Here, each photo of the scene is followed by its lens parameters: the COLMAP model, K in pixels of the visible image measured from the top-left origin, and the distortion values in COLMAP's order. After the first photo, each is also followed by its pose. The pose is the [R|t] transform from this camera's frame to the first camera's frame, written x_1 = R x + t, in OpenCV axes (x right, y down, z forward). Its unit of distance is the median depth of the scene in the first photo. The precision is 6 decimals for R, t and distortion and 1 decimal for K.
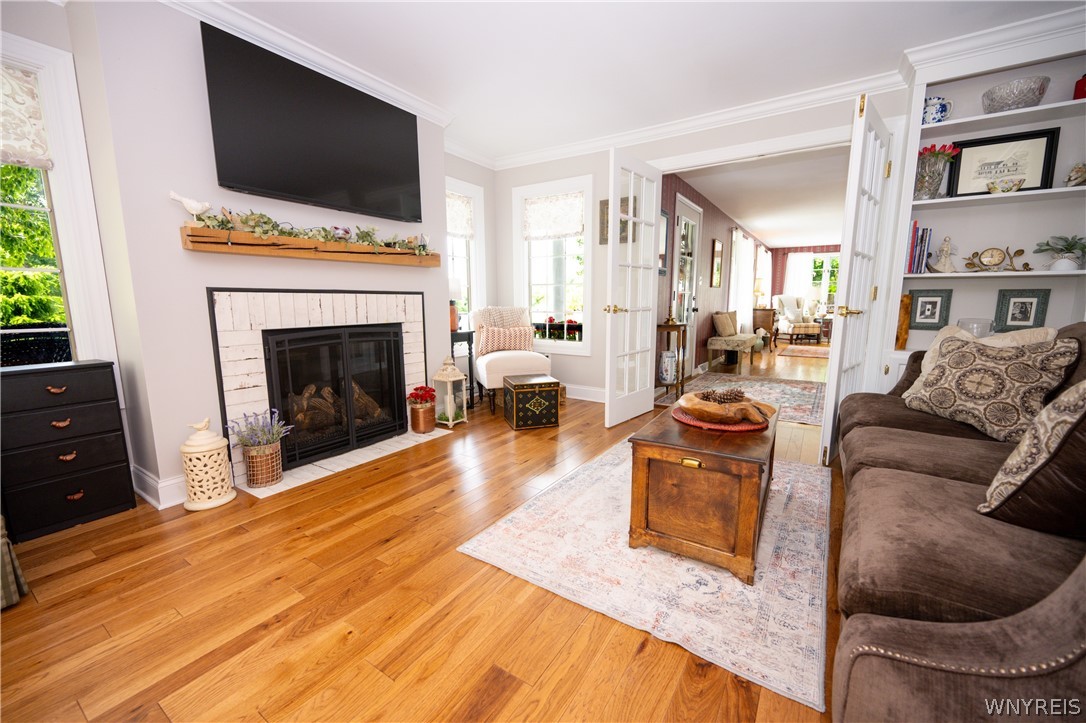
lens RADIAL K [[432.6, 0, 542.6], [0, 432.6, 368.0], [0, 0, 1]] dist [-0.002981, 0.000718]
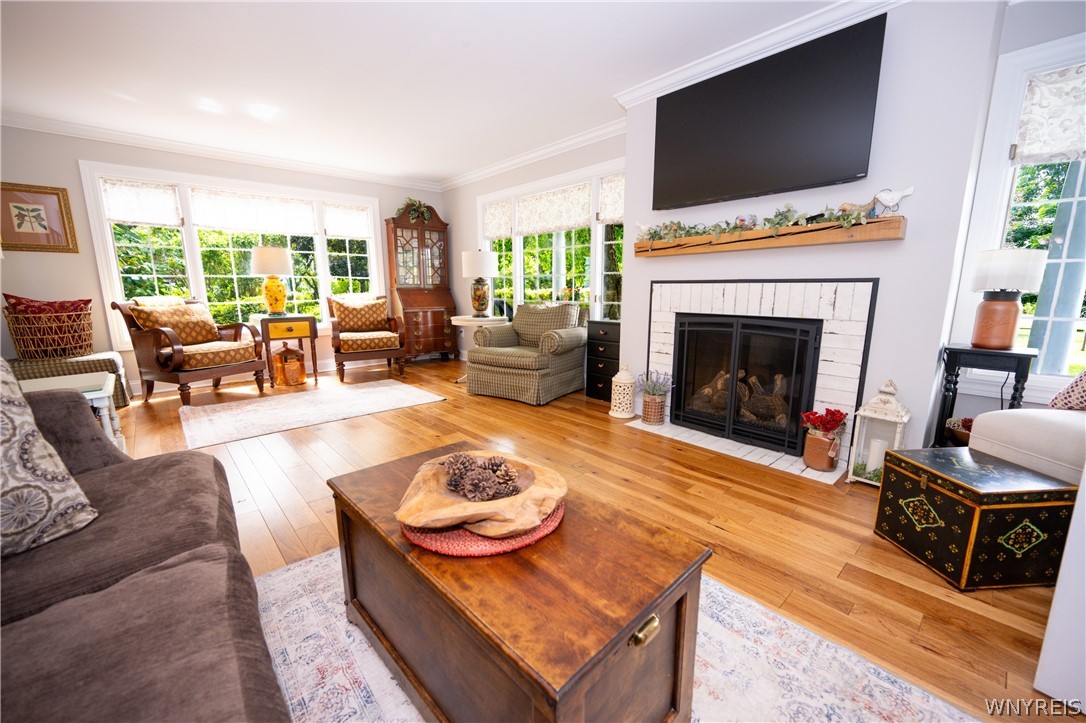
lens RADIAL K [[432.6, 0, 540.0], [0, 432.6, 364.4], [0, 0, 1]] dist [-0.002981, 0.000718]
pose [[-0.260605, 0.179630, -0.948587, 0.713913], [-0.140891, 0.964944, 0.221435, -0.164857], [0.955110, 0.191354, -0.226160, 0.919499]]
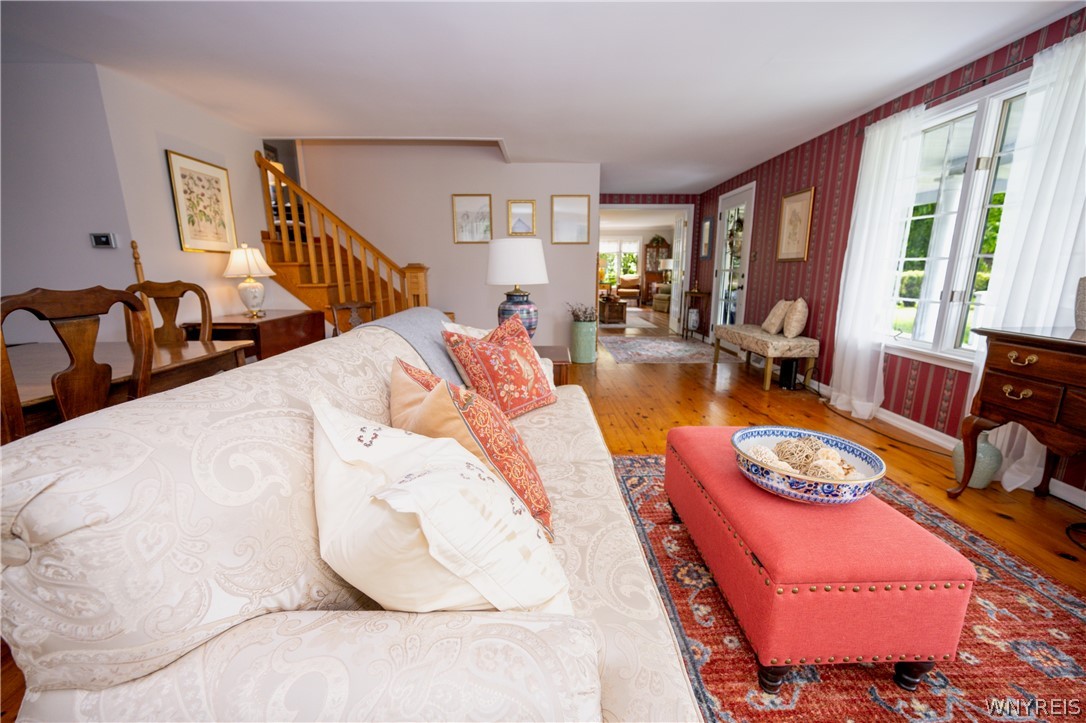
lens RADIAL K [[432.6, 0, 549.0], [0, 432.6, 365.2], [0, 0, 1]] dist [-0.002981, 0.000718]
pose [[-0.823647, 0.131286, -0.551697, 2.981222], [-0.077461, 0.937671, 0.338781, -0.628712], [0.561787, 0.321771, -0.762141, 3.609180]]
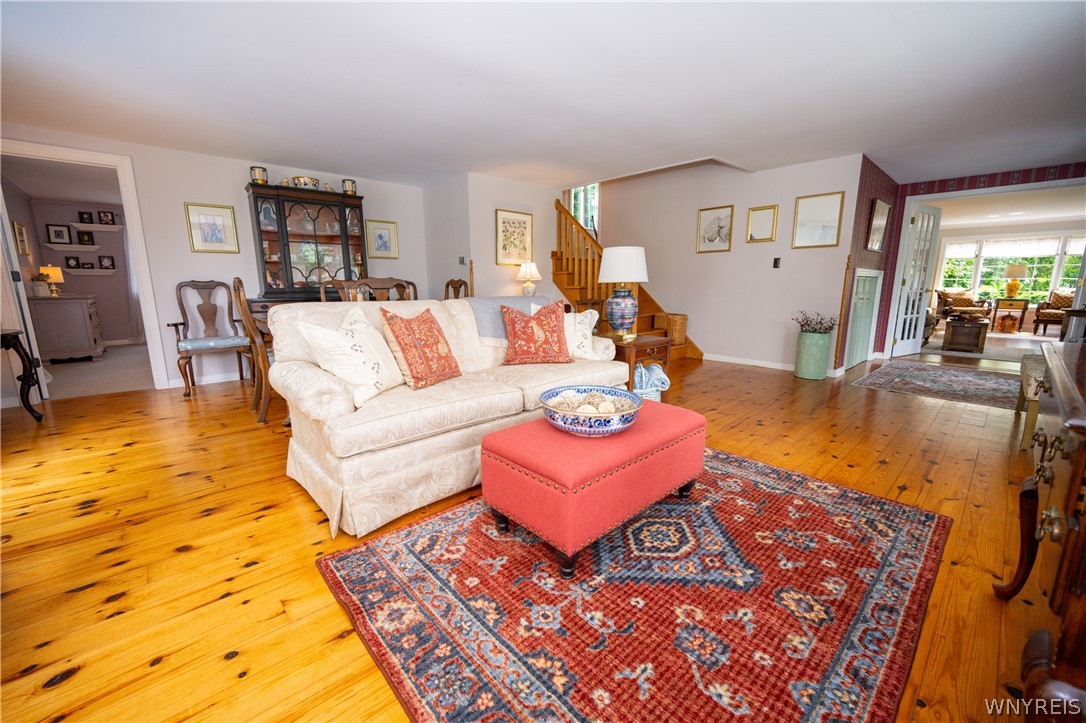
lens RADIAL K [[432.6, 0, 554.5], [0, 432.6, 361.4], [0, 0, 1]] dist [-0.002981, 0.000718]
pose [[-0.973012, -0.034137, 0.228214, 2.279394], [0.040903, 0.947819, 0.316173, -0.652844], [-0.227099, 0.316975, -0.920844, 4.085601]]
